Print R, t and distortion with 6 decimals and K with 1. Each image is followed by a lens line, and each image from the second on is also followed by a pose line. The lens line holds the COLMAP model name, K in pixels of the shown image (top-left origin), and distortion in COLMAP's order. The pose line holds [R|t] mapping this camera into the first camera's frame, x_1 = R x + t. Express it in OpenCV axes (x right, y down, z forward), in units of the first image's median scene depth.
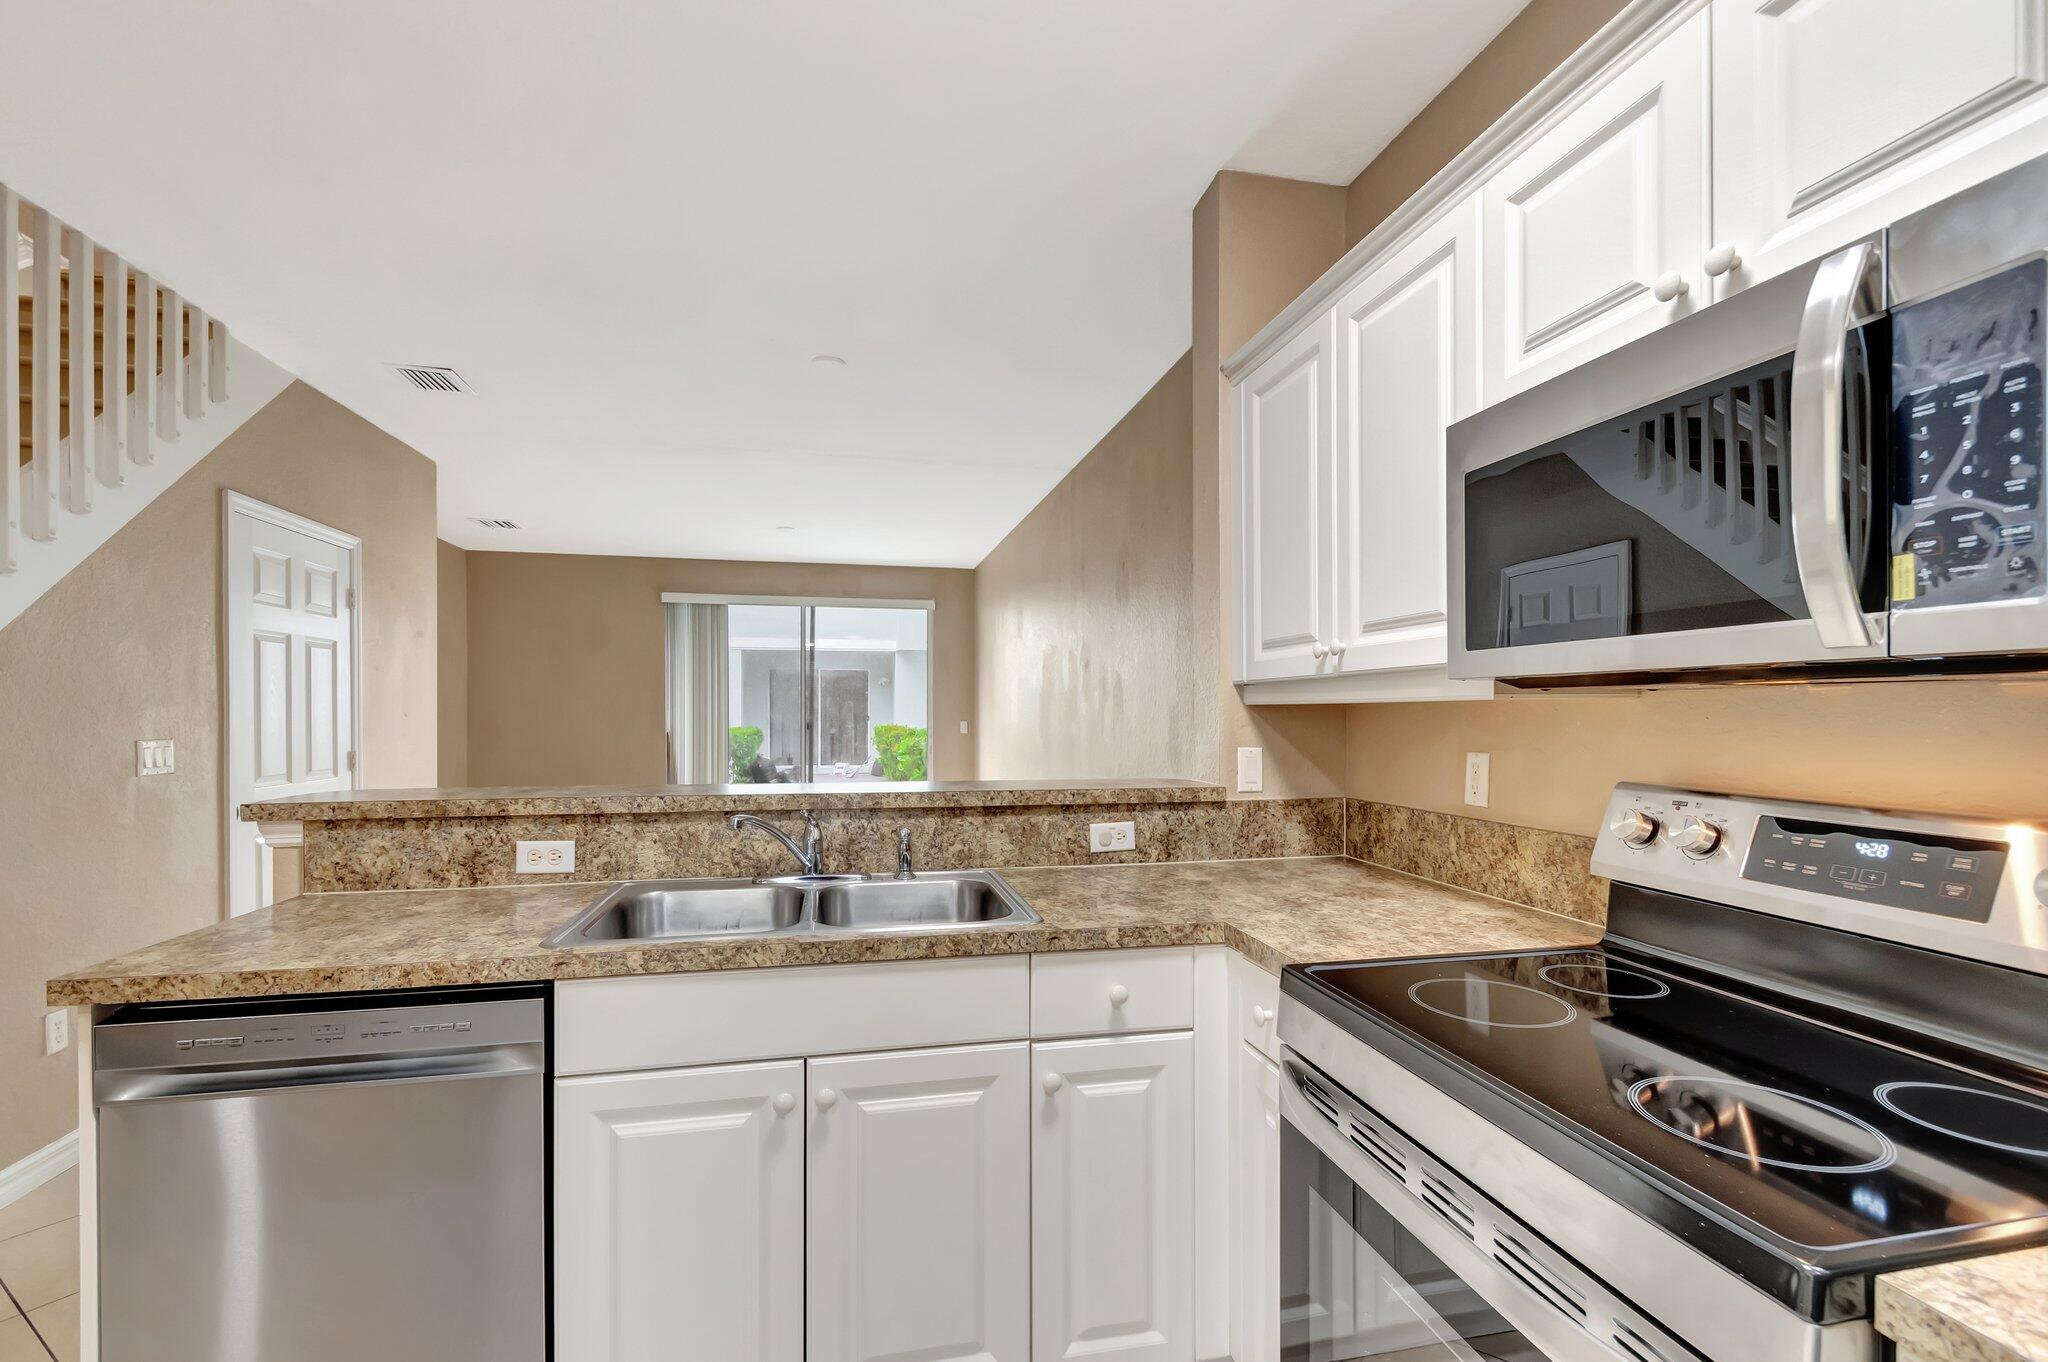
lens RADIAL K [[893.8, 0, 1026.3], [0, 893.8, 716.0], [0, 0, 1]] dist [0.000415, -0.000034]
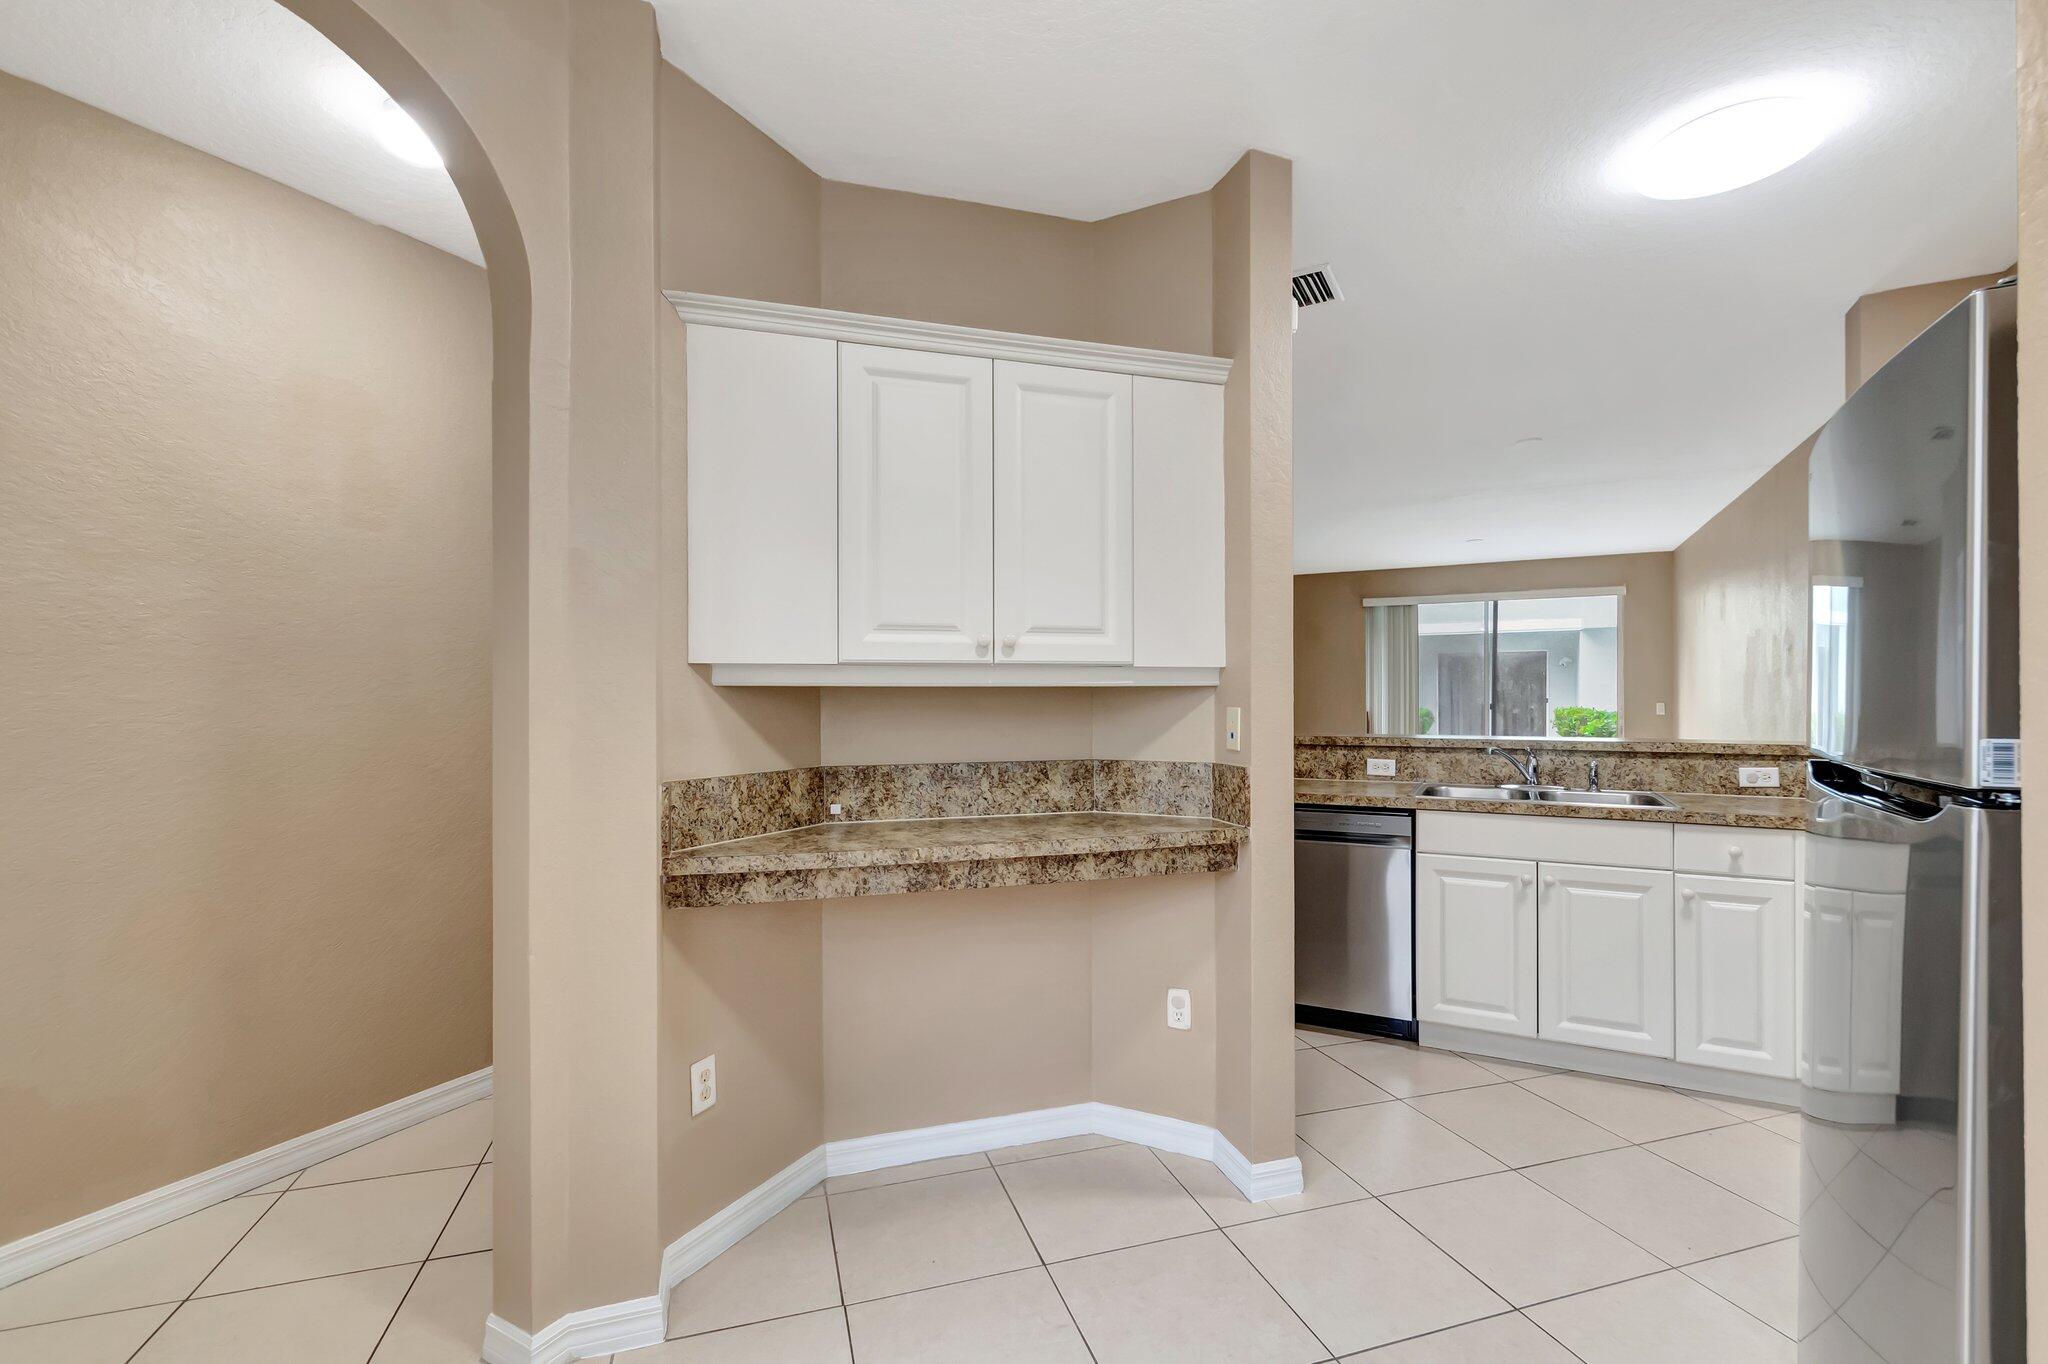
lens RADIAL K [[902.3, 0, 1026.5], [0, 902.3, 701.6], [0, 0, 1]] dist [0.000648, -0.000195]
pose [[0.768546, -0.000423, -0.639795, 0.129013], [0.002031, 0.999996, 0.001780, 0.006241], [0.639792, -0.002667, 0.768544, -0.973380]]
